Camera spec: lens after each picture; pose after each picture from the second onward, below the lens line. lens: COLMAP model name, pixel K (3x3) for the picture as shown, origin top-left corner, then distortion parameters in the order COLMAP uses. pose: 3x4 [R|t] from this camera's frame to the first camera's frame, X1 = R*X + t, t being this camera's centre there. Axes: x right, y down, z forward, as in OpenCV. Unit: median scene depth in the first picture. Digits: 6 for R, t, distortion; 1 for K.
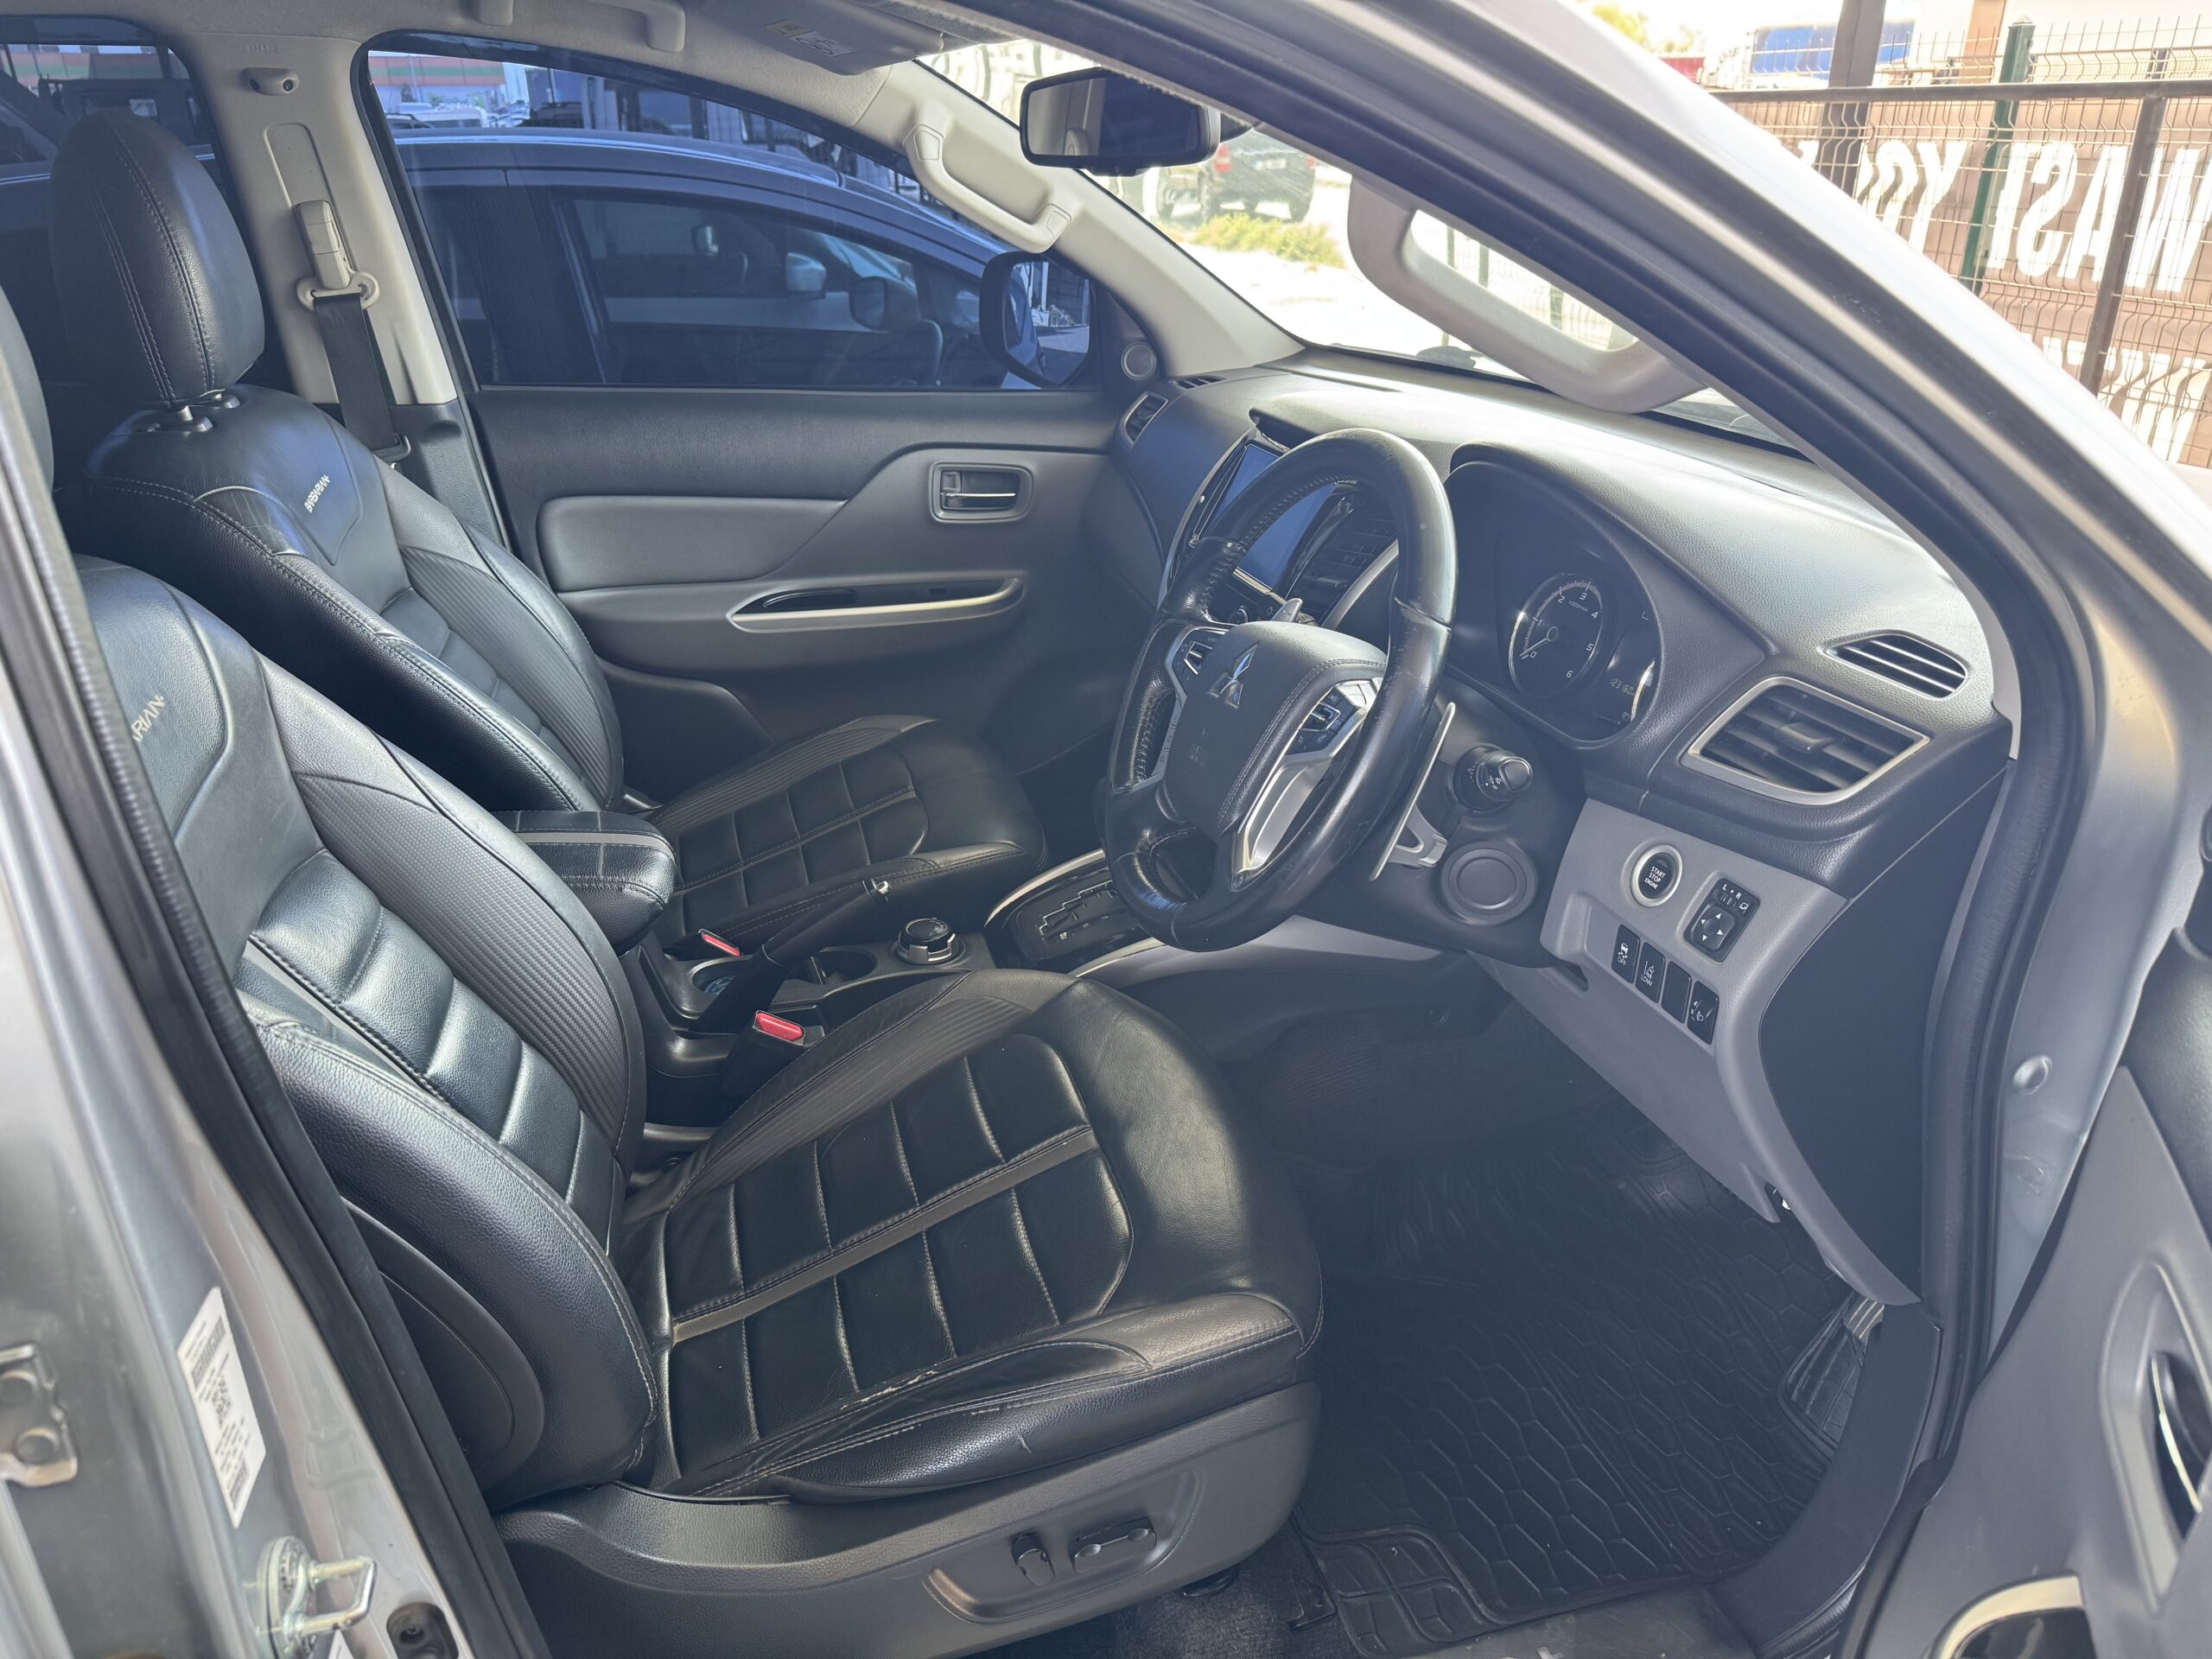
lens RADIAL K [[1451.7, 0, 1106.0], [0, 1451.7, 829.5], [0, 0, 1]] dist [0.035800, 0.000497]
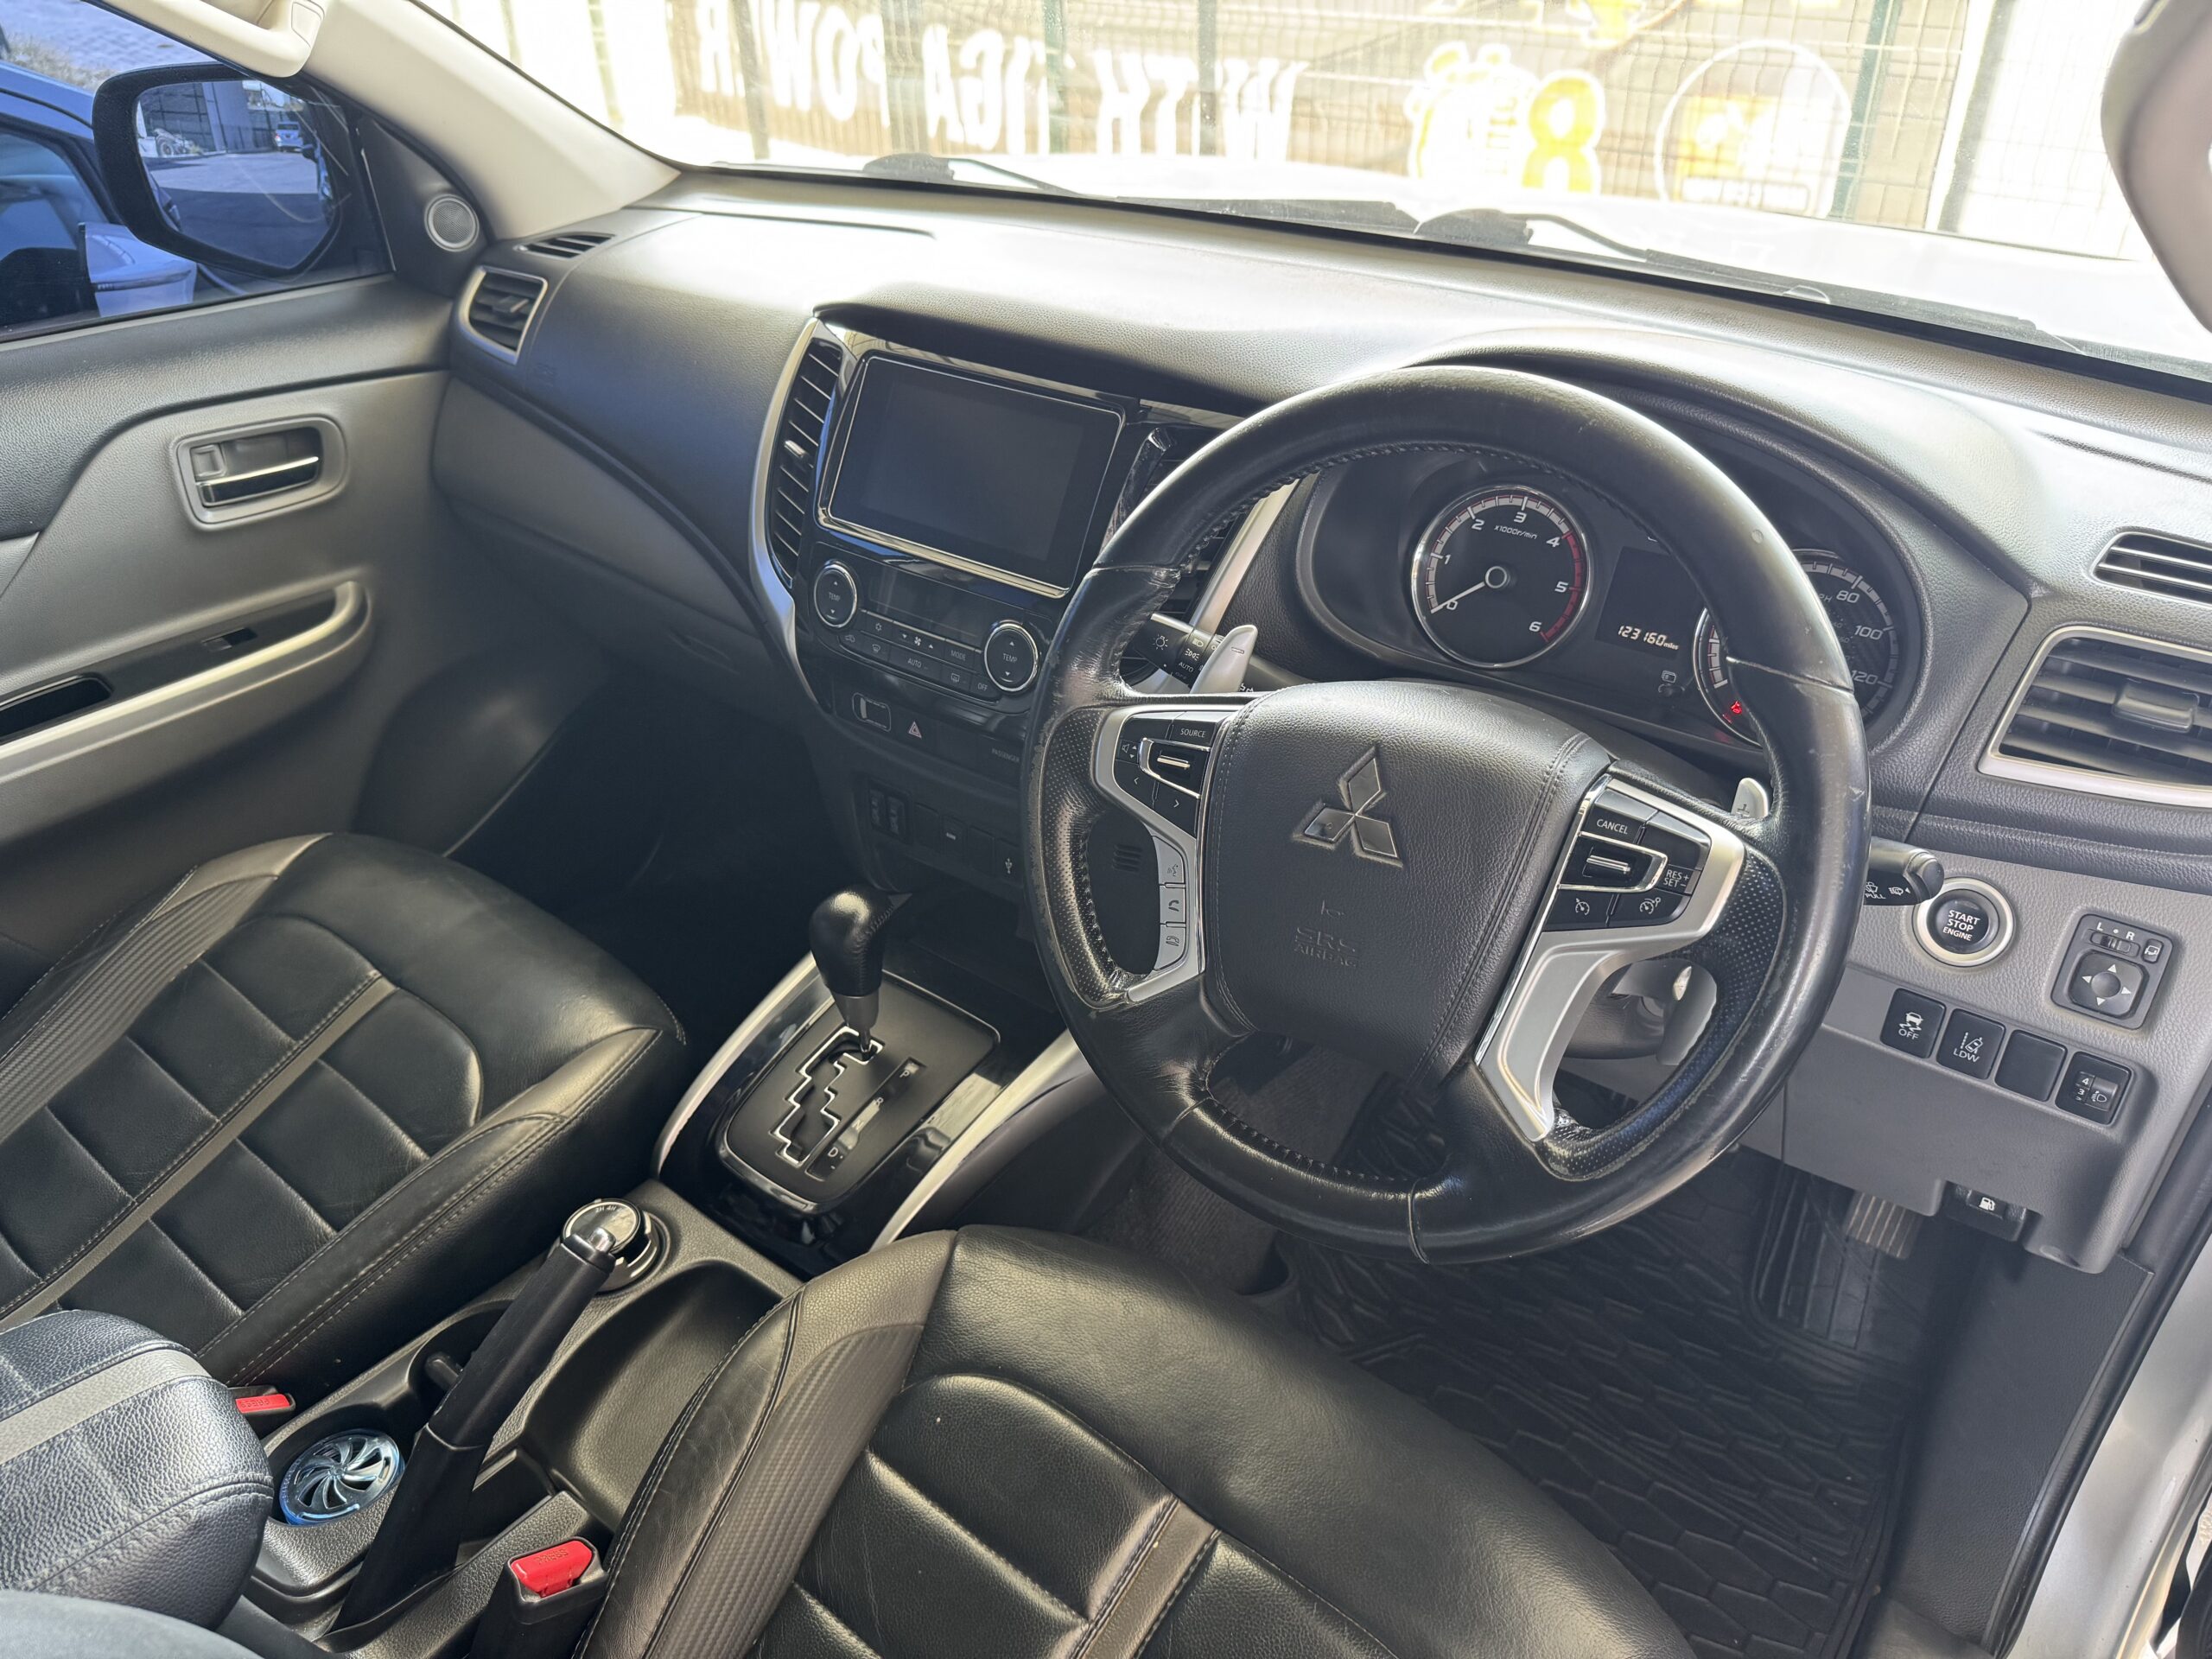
lens RADIAL K [[1536.8, 0, 1108.7], [0, 1536.8, 808.7], [0, 0, 1]] dist [-0.001759, -0.002023]
pose [[0.825268, -0.313390, 0.469807, -0.144796], [0.255964, 0.949113, 0.183487, -0.122835], [-0.503403, -0.031172, 0.863489, 0.244802]]
